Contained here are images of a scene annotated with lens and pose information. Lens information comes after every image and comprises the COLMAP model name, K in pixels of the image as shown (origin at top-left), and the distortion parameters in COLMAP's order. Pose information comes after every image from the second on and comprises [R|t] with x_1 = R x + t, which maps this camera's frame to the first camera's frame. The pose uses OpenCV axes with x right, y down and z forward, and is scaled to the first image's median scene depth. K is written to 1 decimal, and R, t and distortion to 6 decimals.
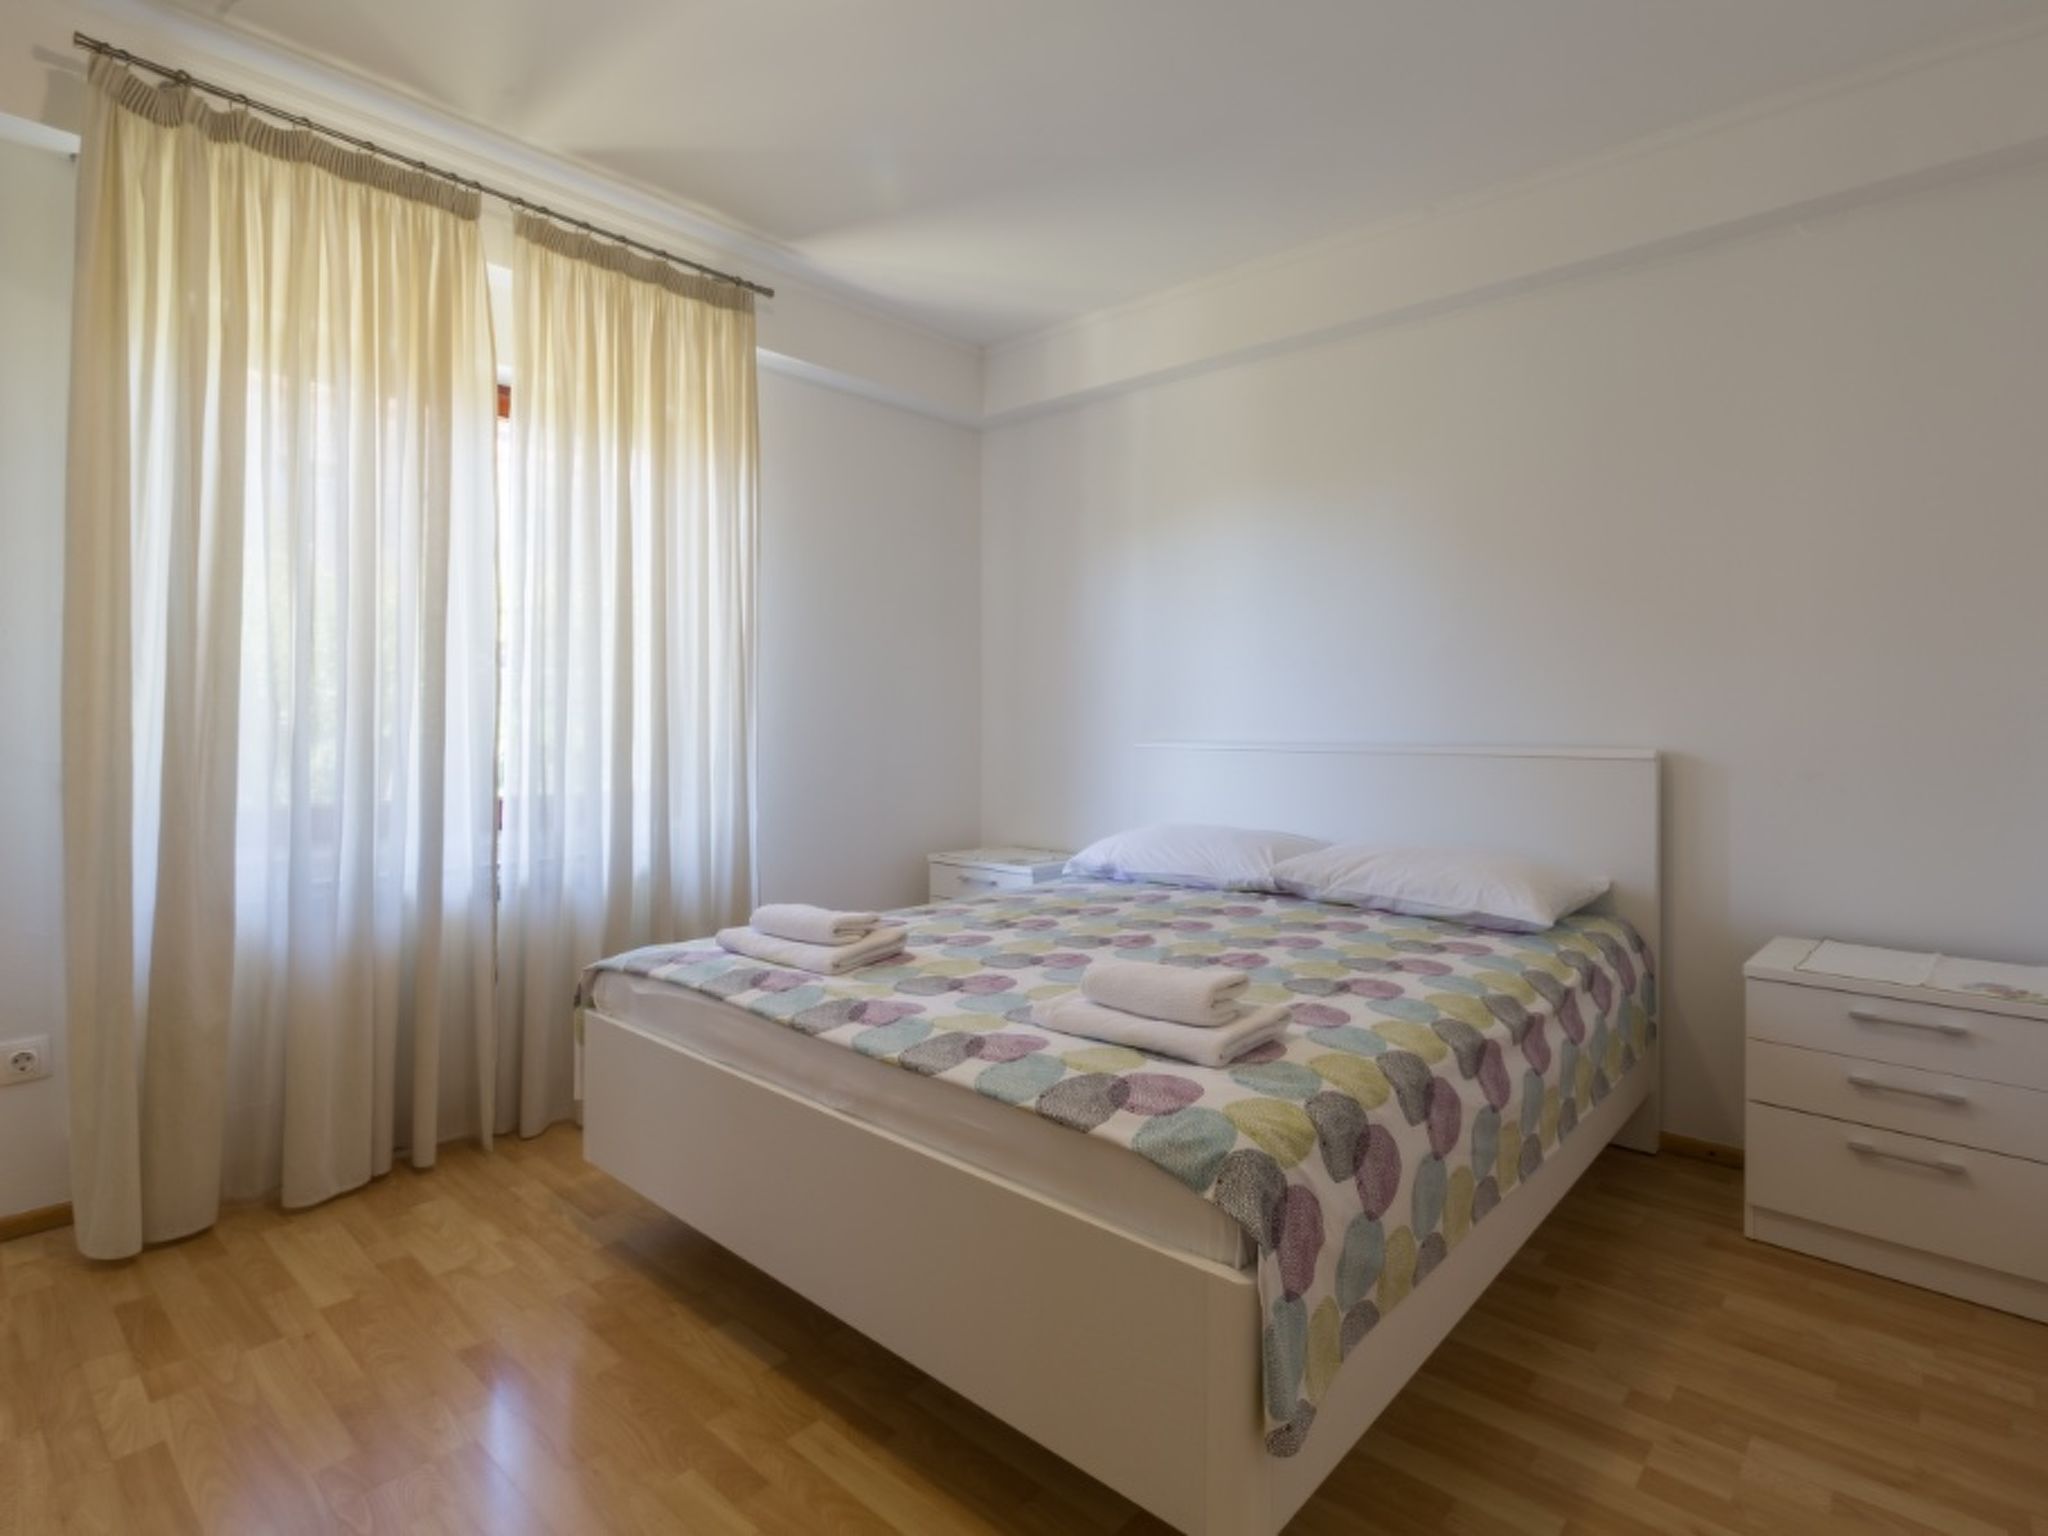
lens RADIAL K [[1060.7, 0, 1024.0], [0, 1060.7, 768.0], [0, 0, 1]] dist [-0.001528, -0.001031]
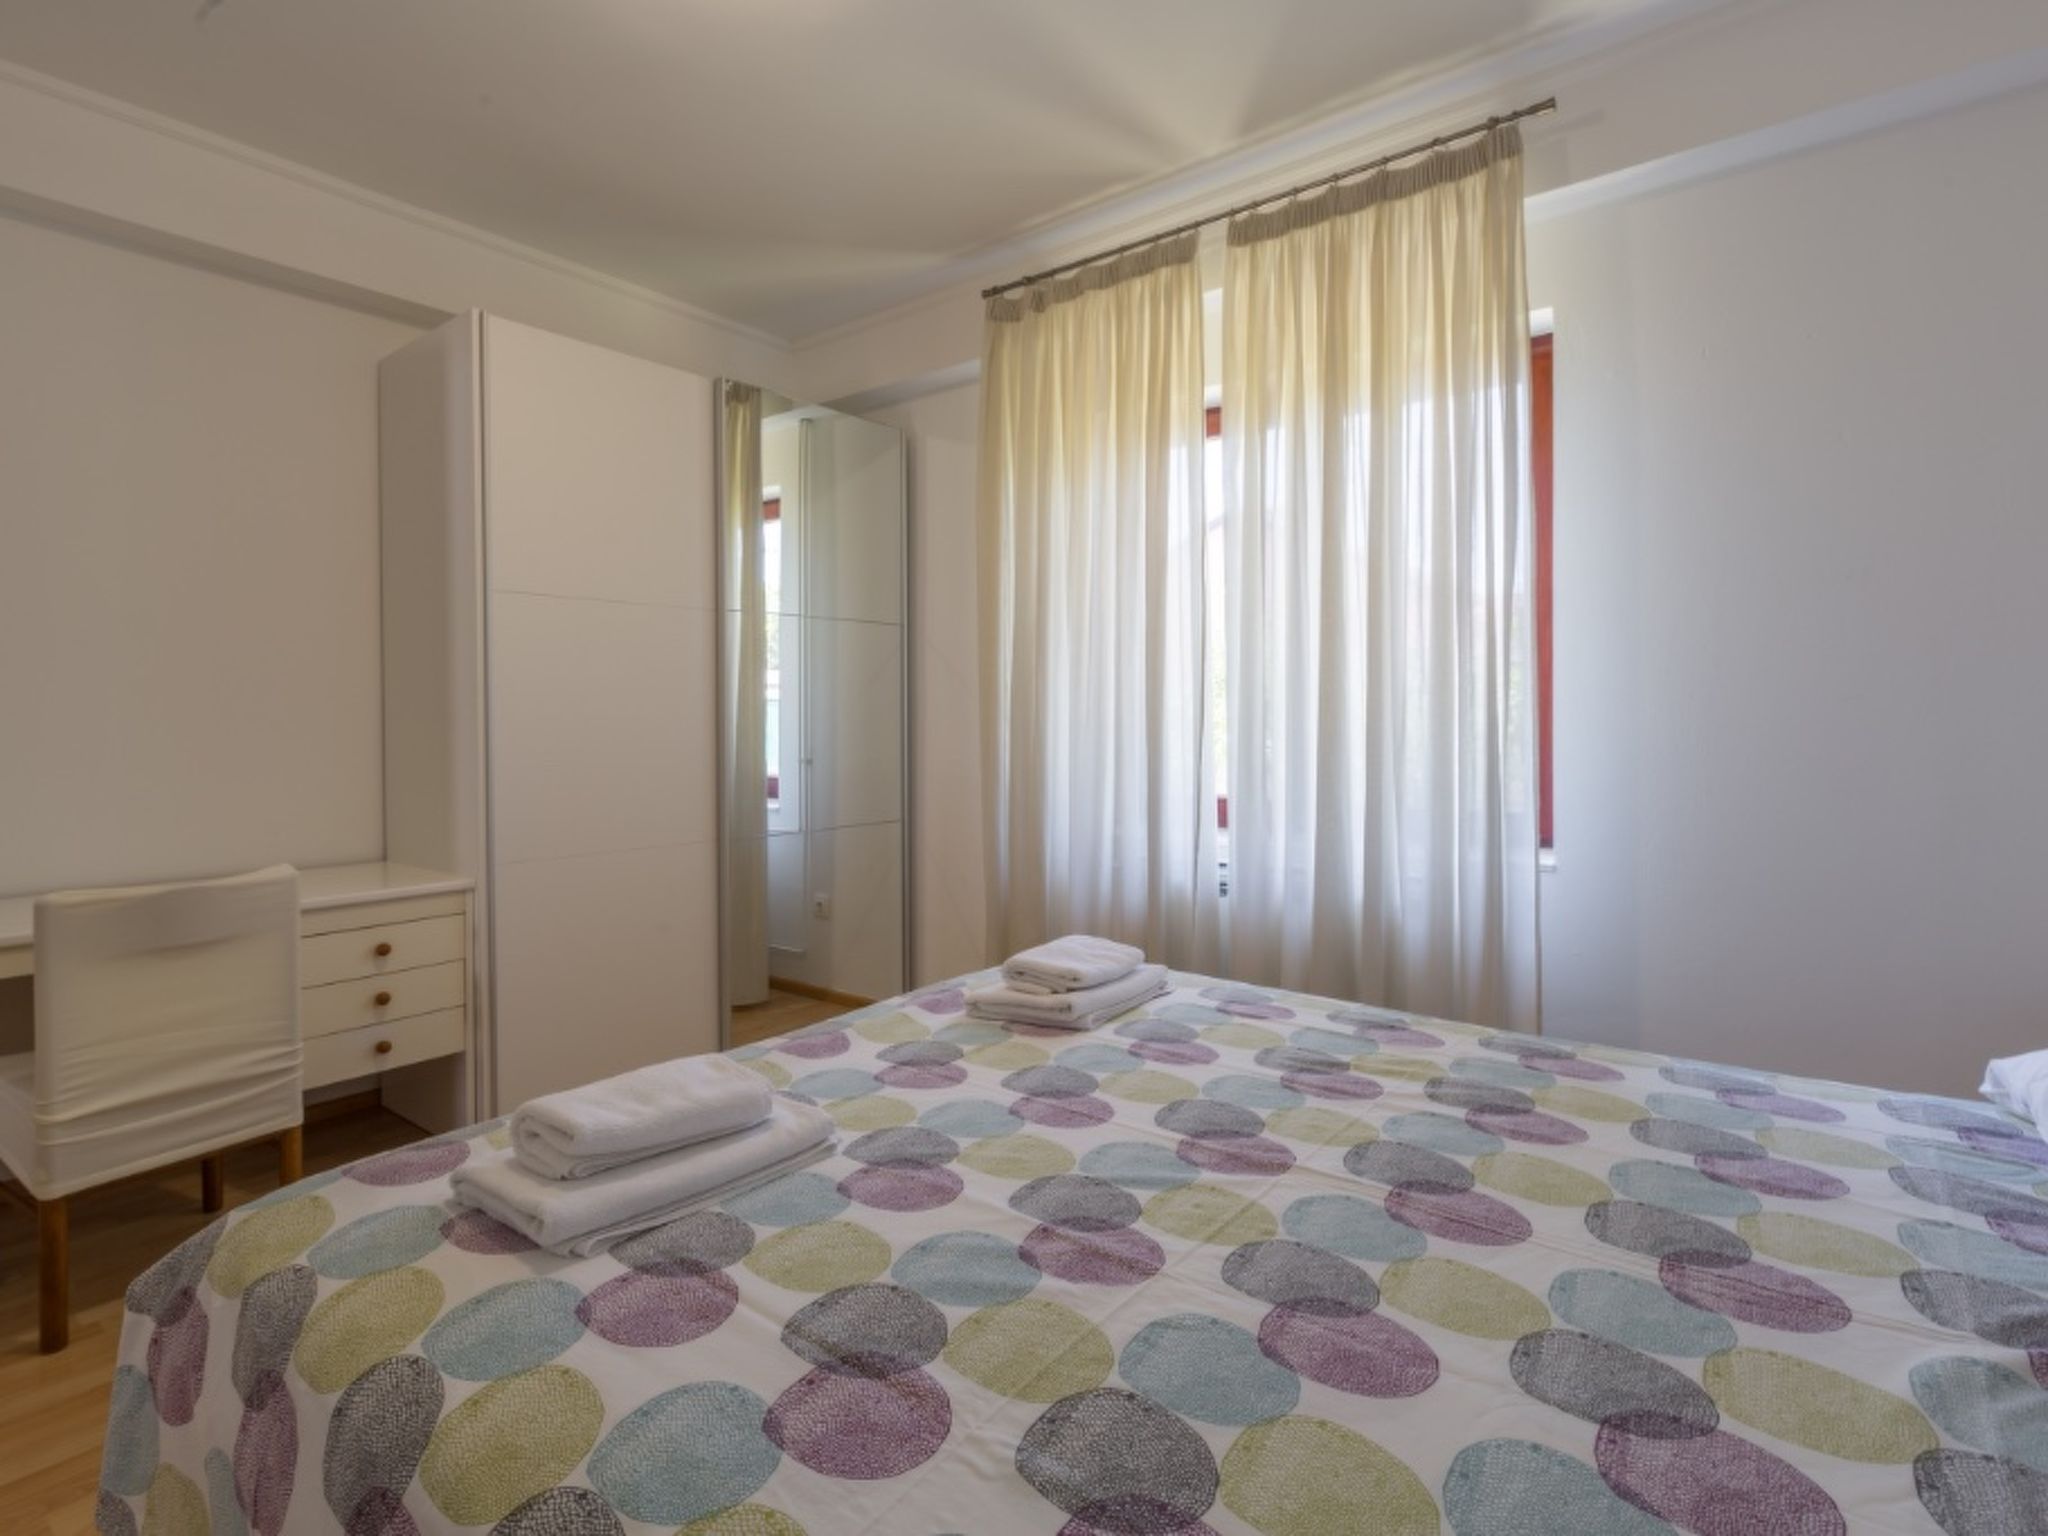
lens RADIAL K [[1060.7, 0, 1024.0], [0, 1060.7, 768.0], [0, 0, 1]] dist [-0.001528, -0.001031]
pose [[0.070672, 0.043342, -0.996558, 0.530870], [-0.013897, 0.999001, 0.042463, -0.045564], [0.997403, 0.010848, 0.071204, 0.727600]]
